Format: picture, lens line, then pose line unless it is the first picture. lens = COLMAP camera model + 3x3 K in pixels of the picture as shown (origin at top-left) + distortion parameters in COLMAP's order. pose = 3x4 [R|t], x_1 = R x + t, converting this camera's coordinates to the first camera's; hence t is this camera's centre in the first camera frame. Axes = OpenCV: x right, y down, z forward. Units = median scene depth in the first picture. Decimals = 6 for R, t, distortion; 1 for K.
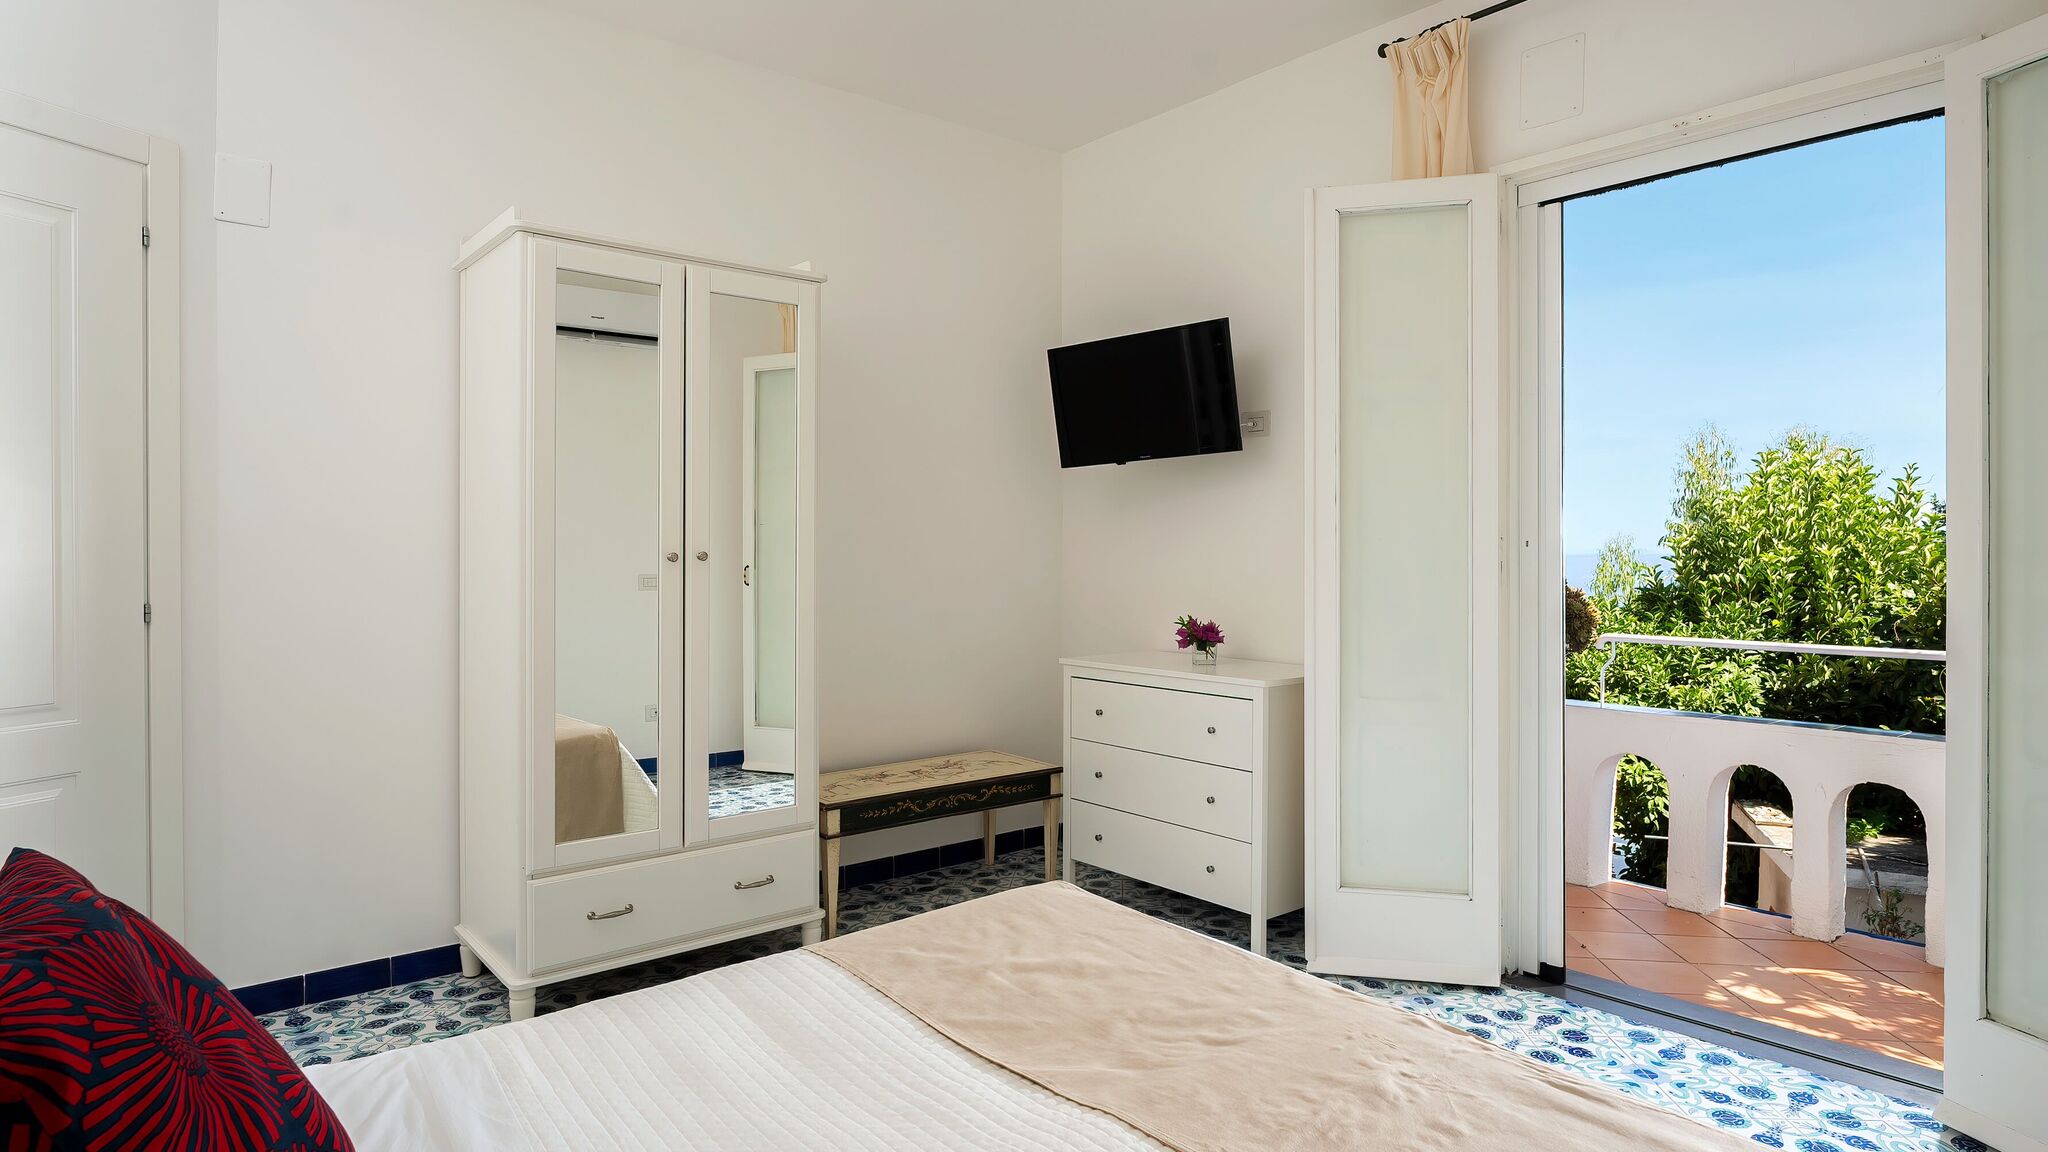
lens RADIAL K [[1110.5, 0, 1024.0], [0, 1110.5, 576.0], [0, 0, 1]] dist [-0.001379, -0.000941]
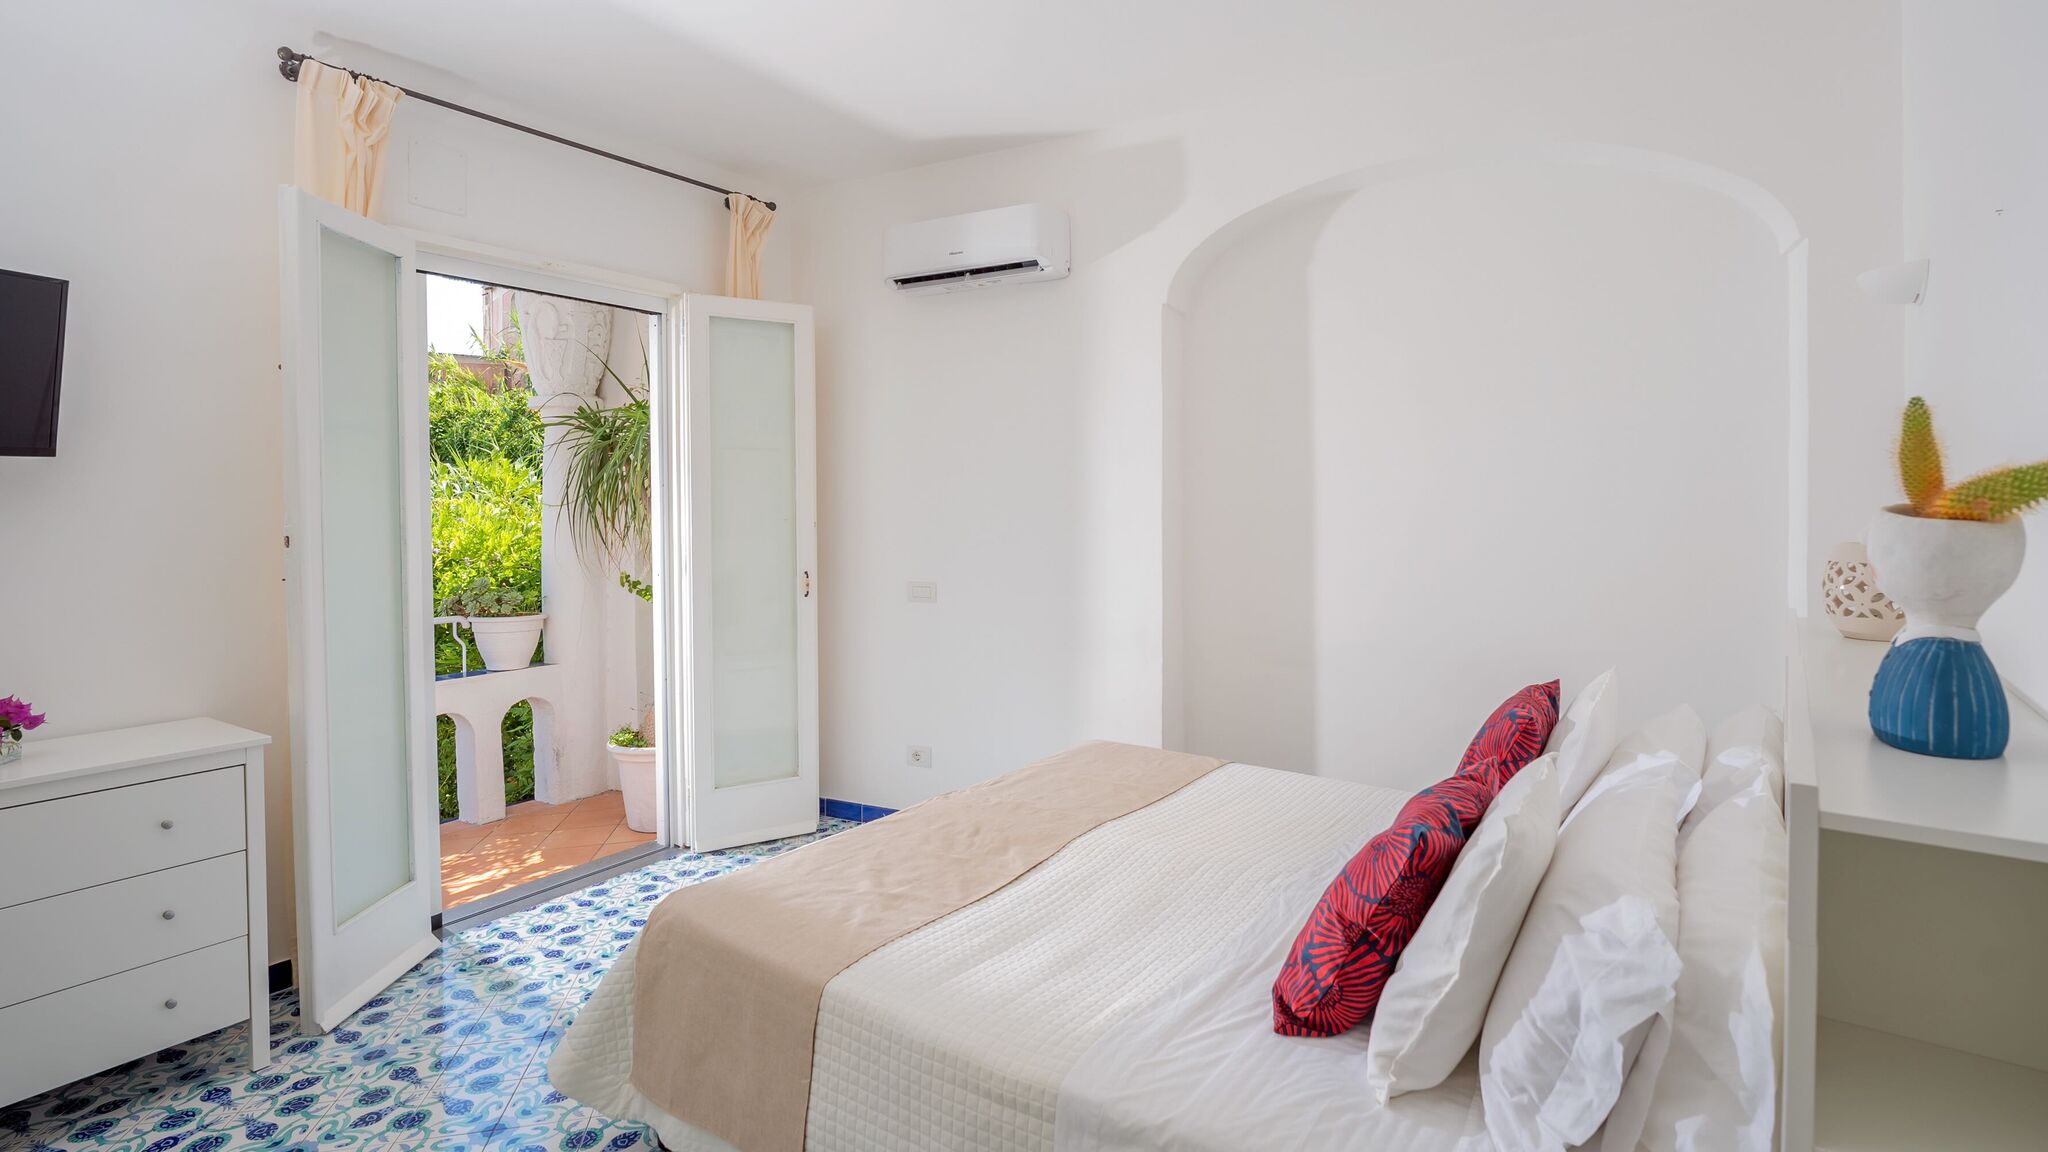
lens RADIAL K [[962.6, 0, 1052.9], [0, 962.6, 509.2], [0, 0, 1]] dist [-0.012234, -0.000396]
pose [[-0.288220, 0.005134, 0.957550, -0.641446], [0.034813, 0.999381, 0.005120, -0.062661], [-0.956931, 0.034811, -0.288220, 0.585820]]
